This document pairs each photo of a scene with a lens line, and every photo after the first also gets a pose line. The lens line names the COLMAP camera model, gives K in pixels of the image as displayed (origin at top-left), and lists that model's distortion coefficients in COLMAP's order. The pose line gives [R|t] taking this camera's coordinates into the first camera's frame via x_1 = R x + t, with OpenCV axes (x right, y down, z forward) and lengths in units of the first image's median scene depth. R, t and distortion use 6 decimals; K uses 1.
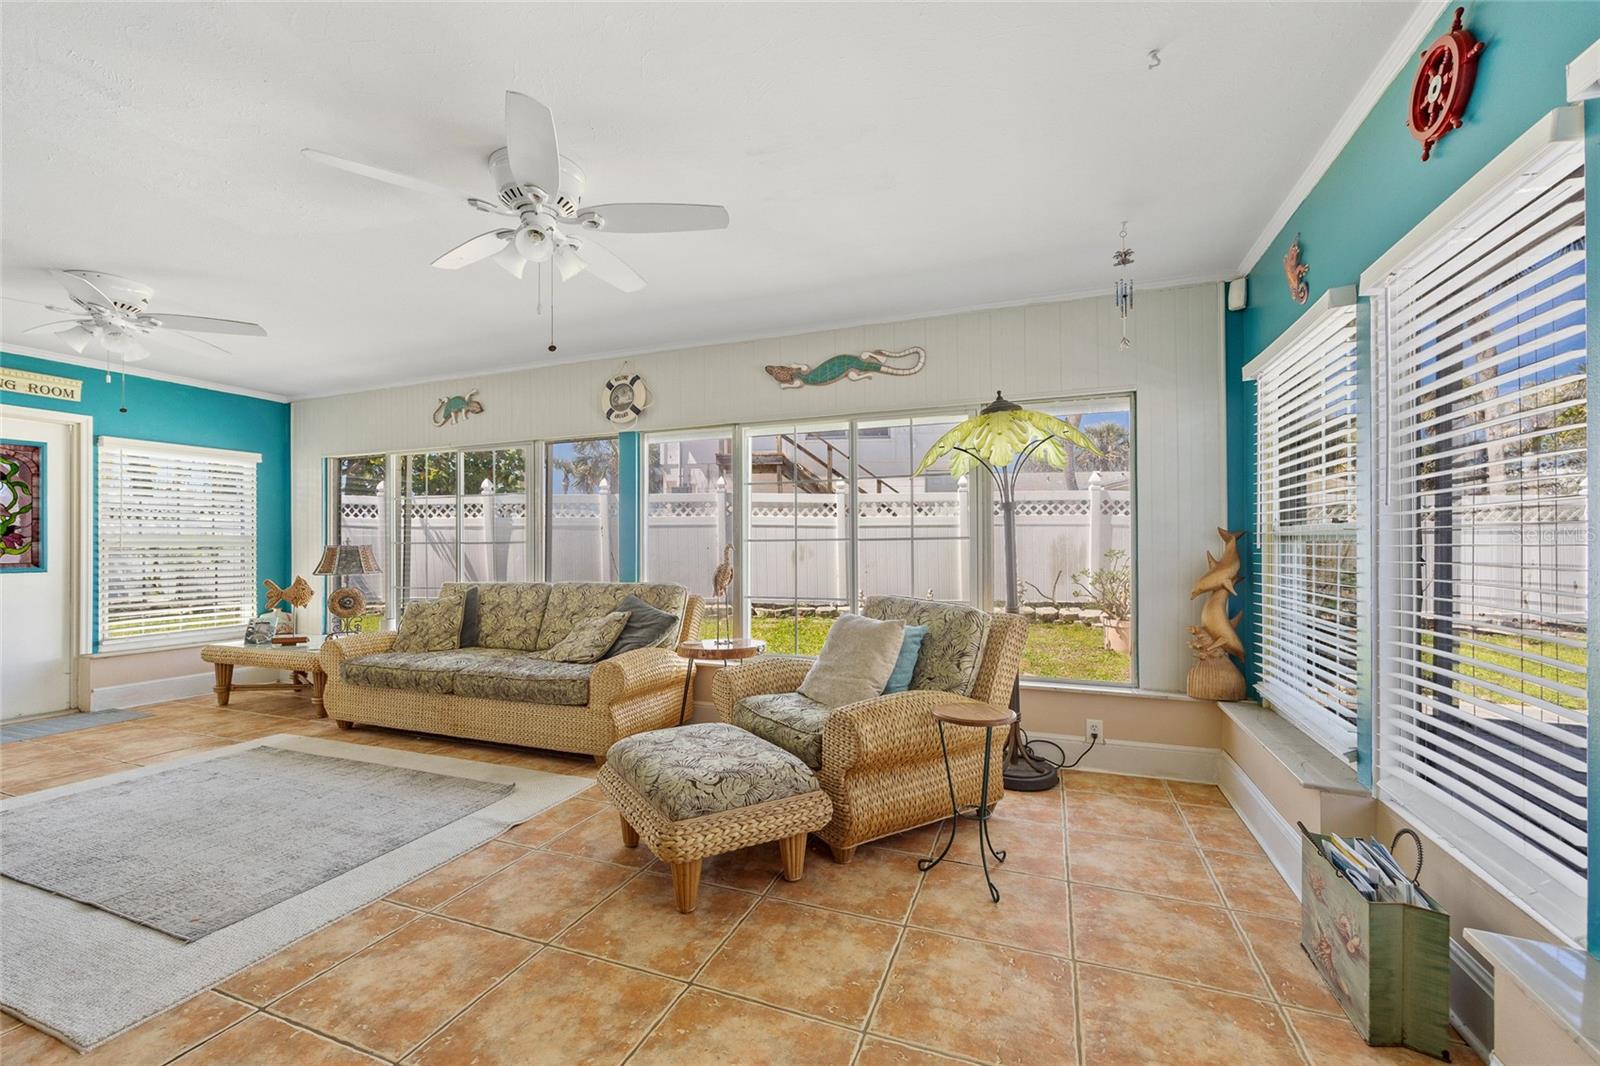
lens RADIAL K [[648.1, 0, 787.7], [0, 648.1, 531.2], [0, 0, 1]] dist [-0.006044, 0.001022]
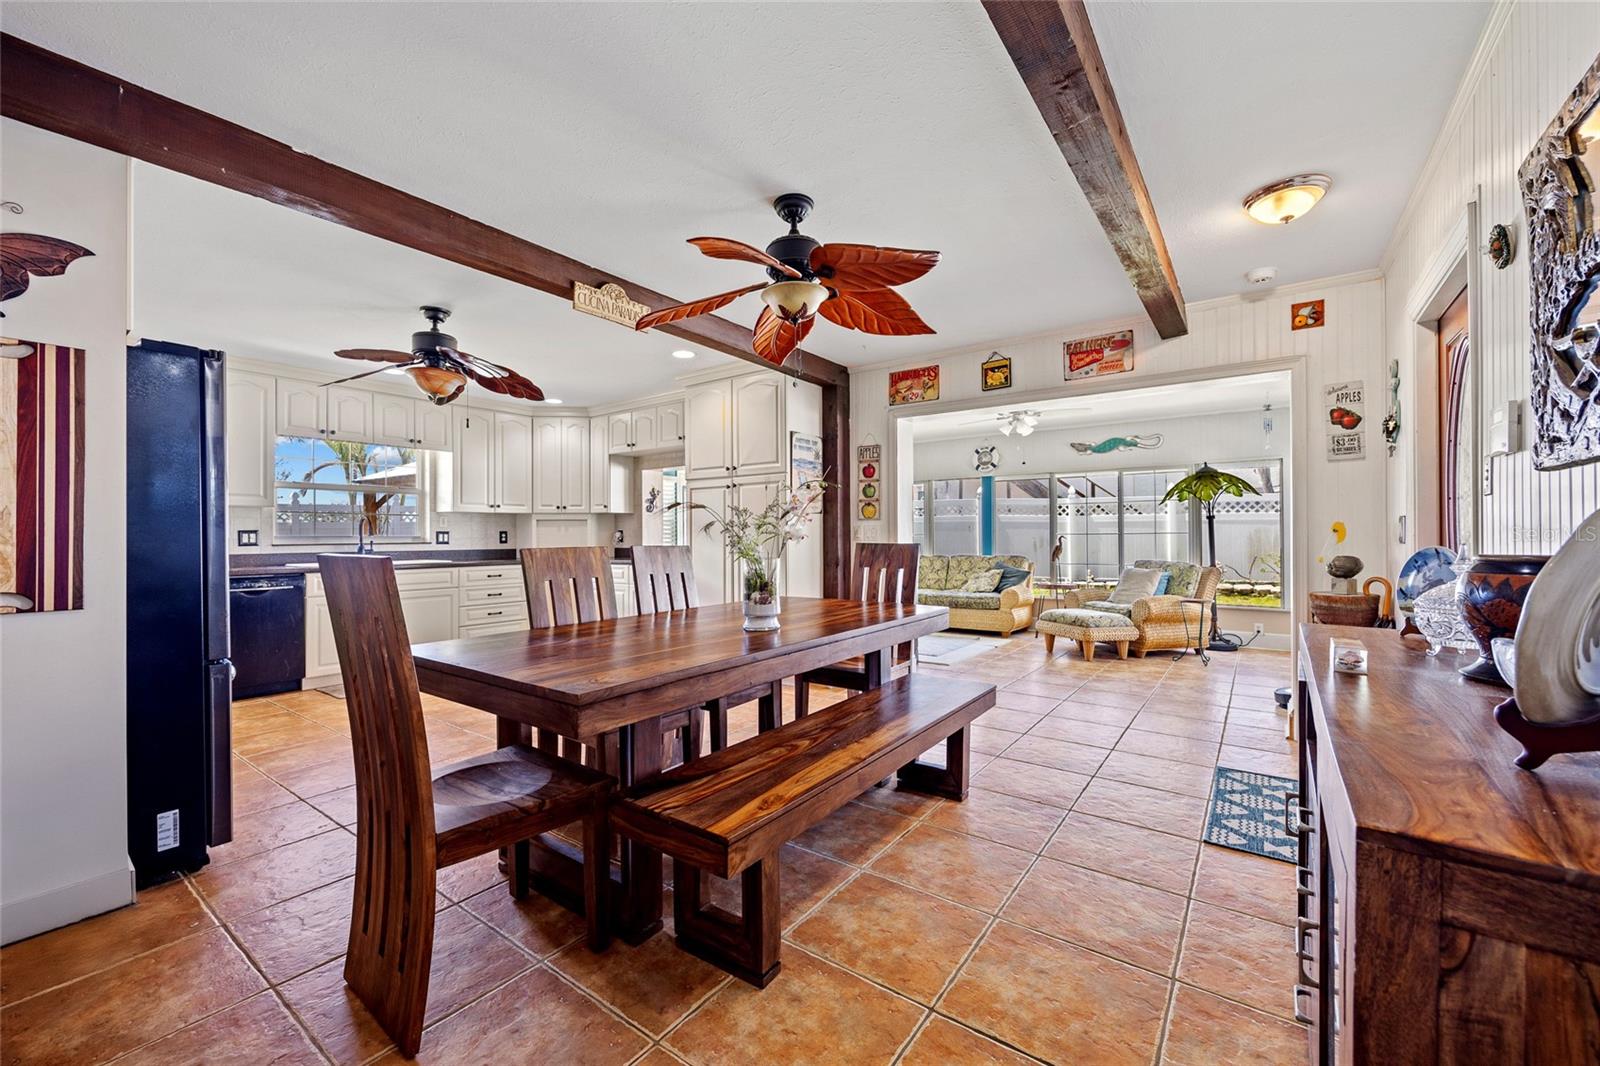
lens RADIAL K [[648.1, 0, 800.0], [0, 648.1, 535.1], [0, 0, 1]] dist [-0.006044, 0.001022]
pose [[0.972257, -0.002953, -0.233896, -0.376340], [0.006745, 0.999858, 0.015411, -0.017603], [0.233818, -0.016561, 0.972139, -1.090973]]
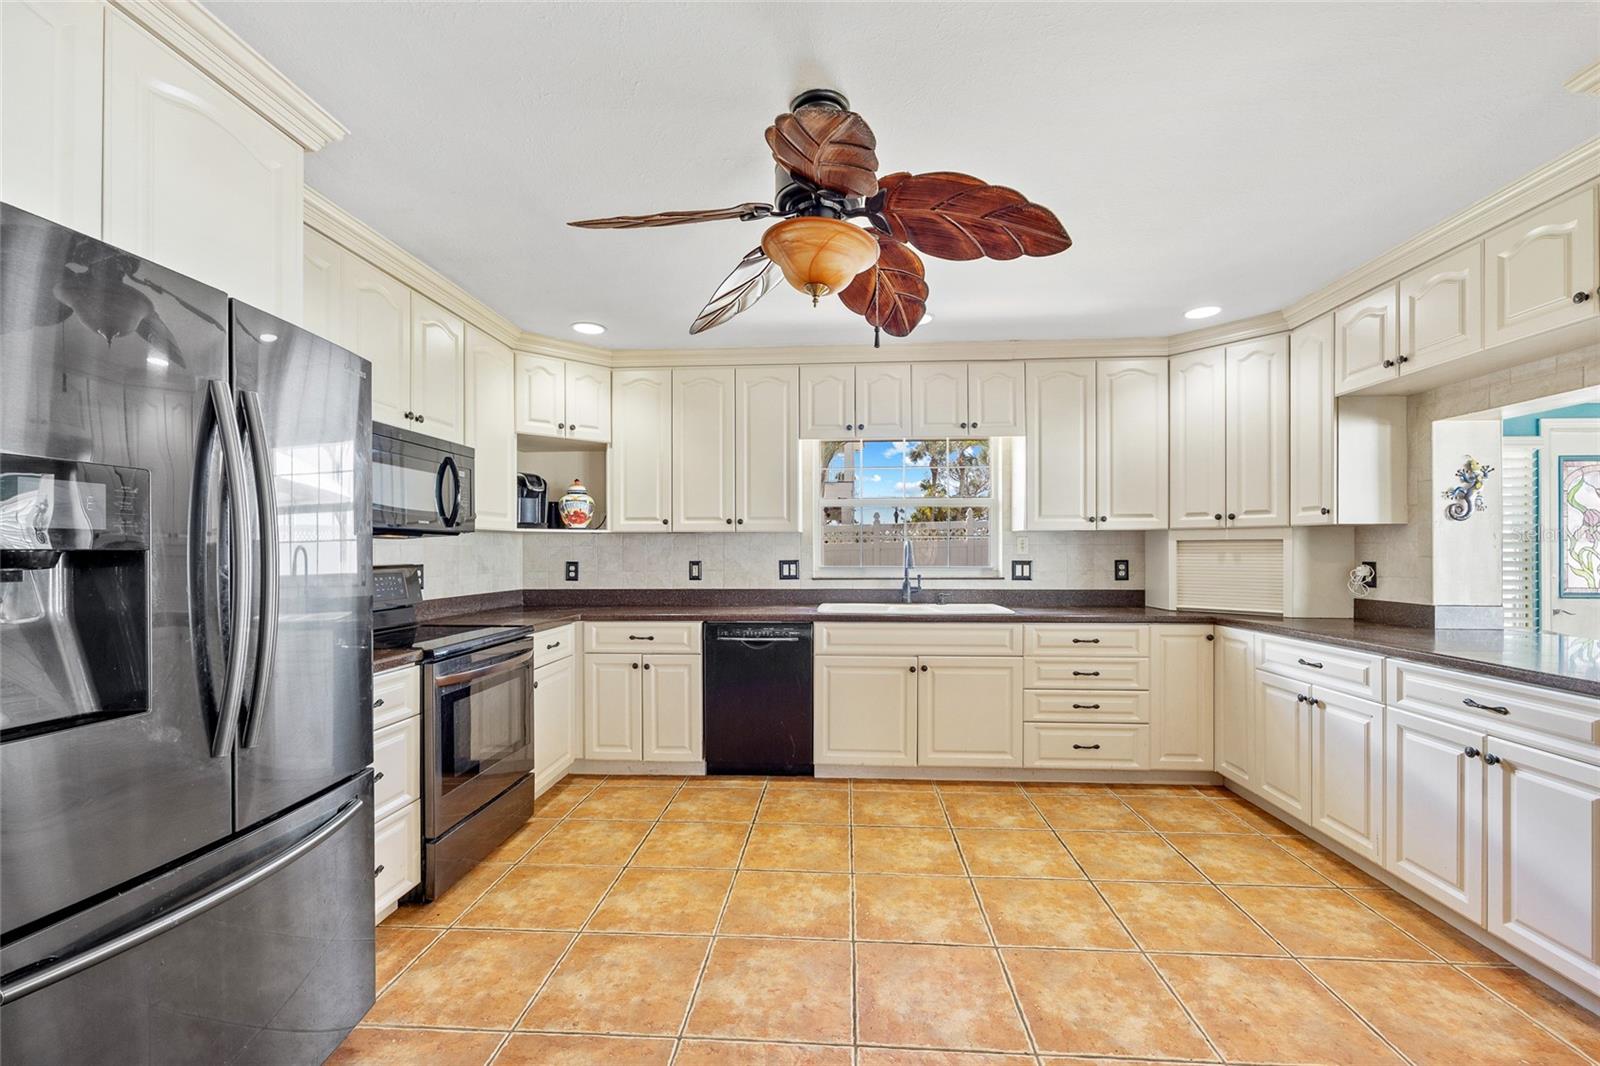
lens RADIAL K [[648.1, 0, 799.6], [0, 648.1, 551.3], [0, 0, 1]] dist [-0.006044, 0.001022]
pose [[0.318813, 0.004247, -0.947808, -0.723130], [0.015886, 0.999826, 0.009823, -0.038802], [0.947684, -0.018189, 0.318690, -0.427021]]
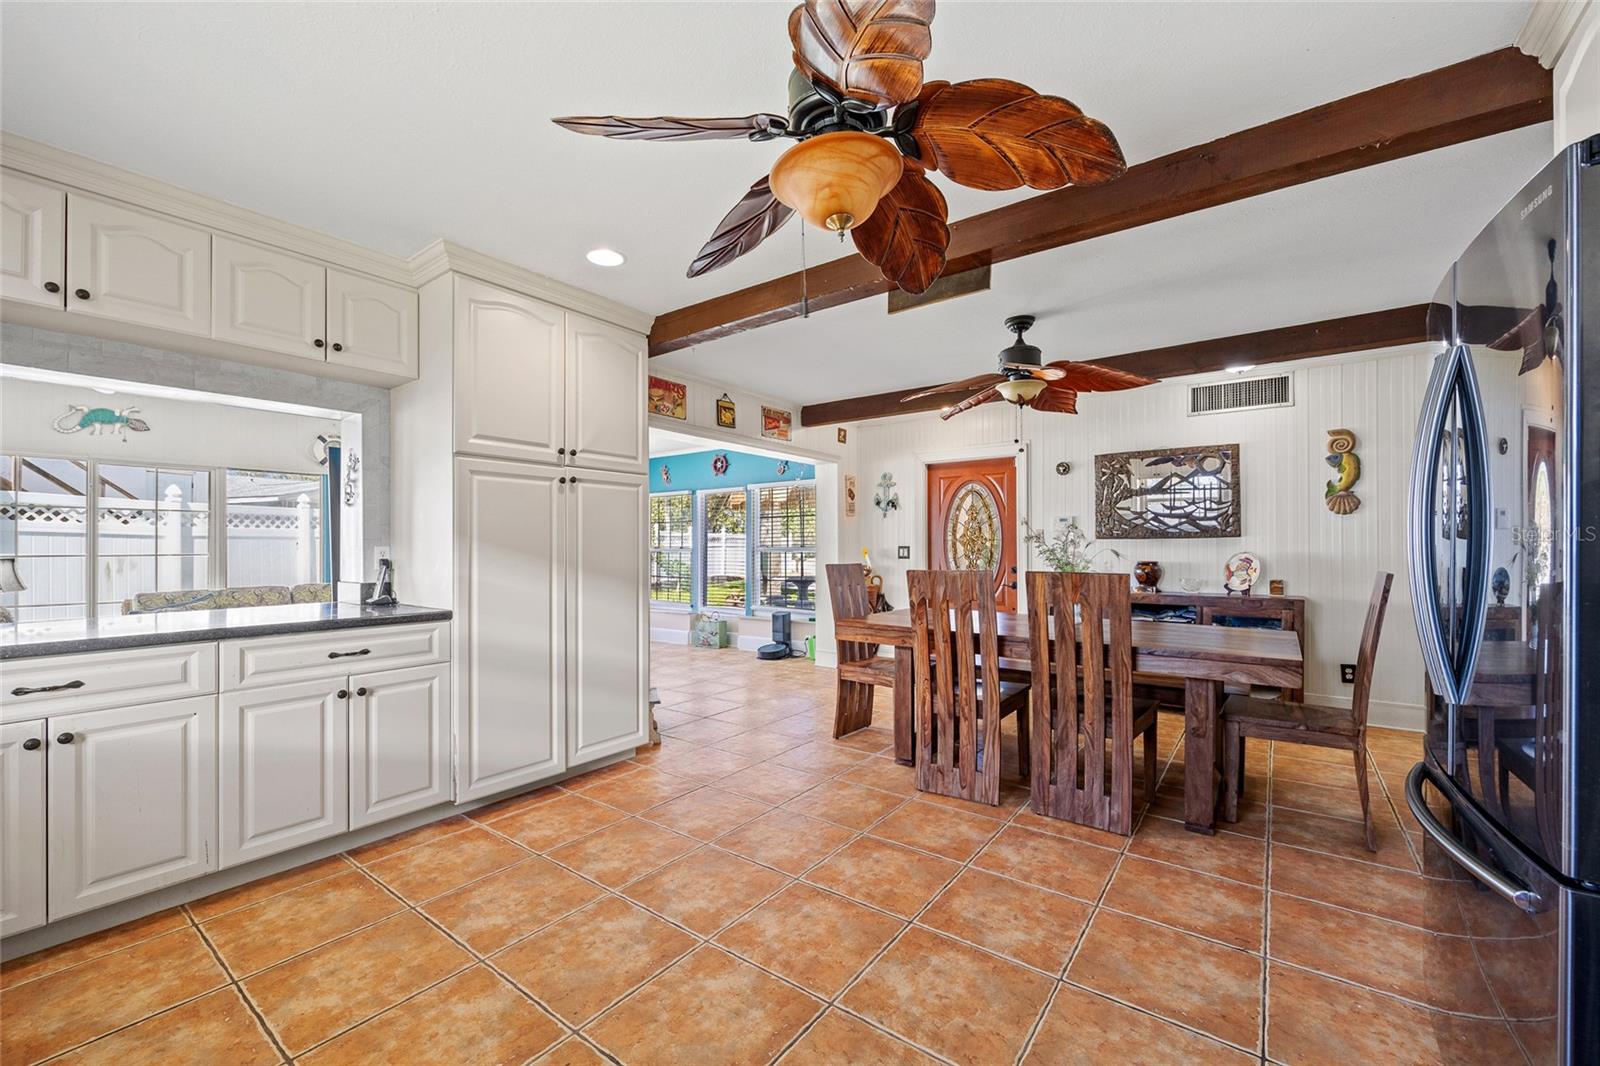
lens RADIAL K [[648.1, 0, 806.3], [0, 648.1, 537.4], [0, 0, 1]] dist [-0.006044, 0.001022]
pose [[0.232296, 0.018543, 0.972468, -1.531508], [-0.016350, 0.999751, -0.015157, -0.017222], [-0.972508, -0.012379, 0.232541, -0.347501]]
